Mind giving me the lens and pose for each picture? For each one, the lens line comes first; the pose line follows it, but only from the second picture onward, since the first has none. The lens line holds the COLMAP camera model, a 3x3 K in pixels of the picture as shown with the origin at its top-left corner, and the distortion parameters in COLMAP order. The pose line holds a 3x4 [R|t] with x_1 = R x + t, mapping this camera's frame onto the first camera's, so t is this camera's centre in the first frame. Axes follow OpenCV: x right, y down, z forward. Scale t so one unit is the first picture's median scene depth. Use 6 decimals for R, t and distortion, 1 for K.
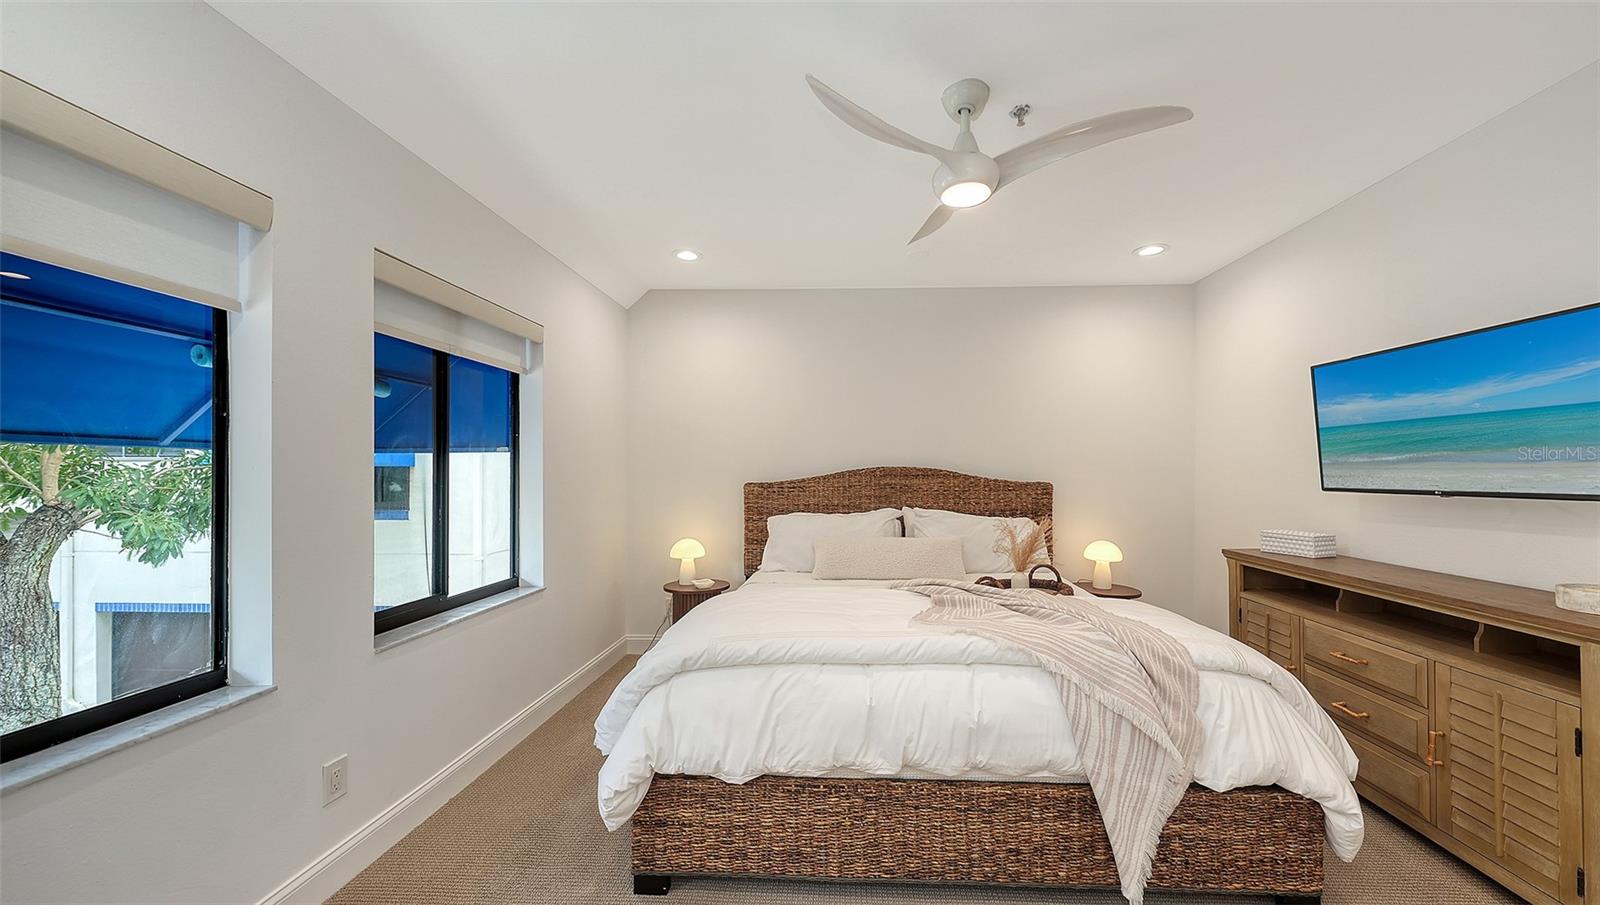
lens RADIAL K [[559.9, 0, 803.6], [0, 559.9, 481.5], [0, 0, 1]] dist [0.000022, 0.000007]
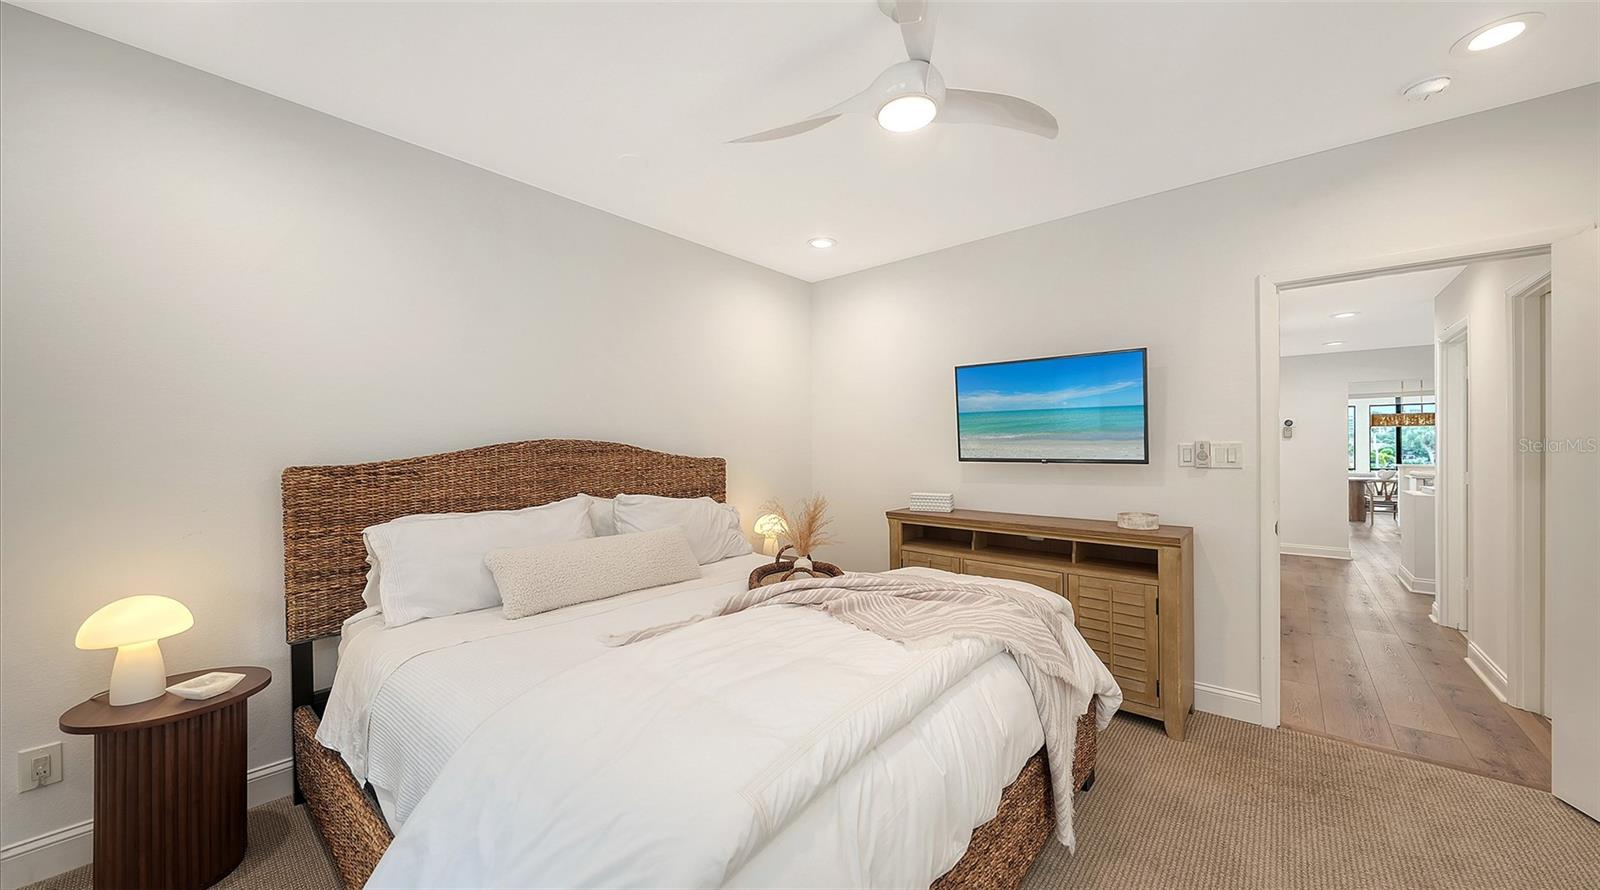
lens RADIAL K [[576.2, 0, 800.0], [0, 576.2, 445.0], [0, 0, 1]] dist [-0.000953, -0.000022]
pose [[0.609858, 0.001165, 0.792510, -0.338844], [0.014140, 0.999824, -0.012350, -0.007914], [-0.792385, 0.018738, 0.609734, 0.407513]]
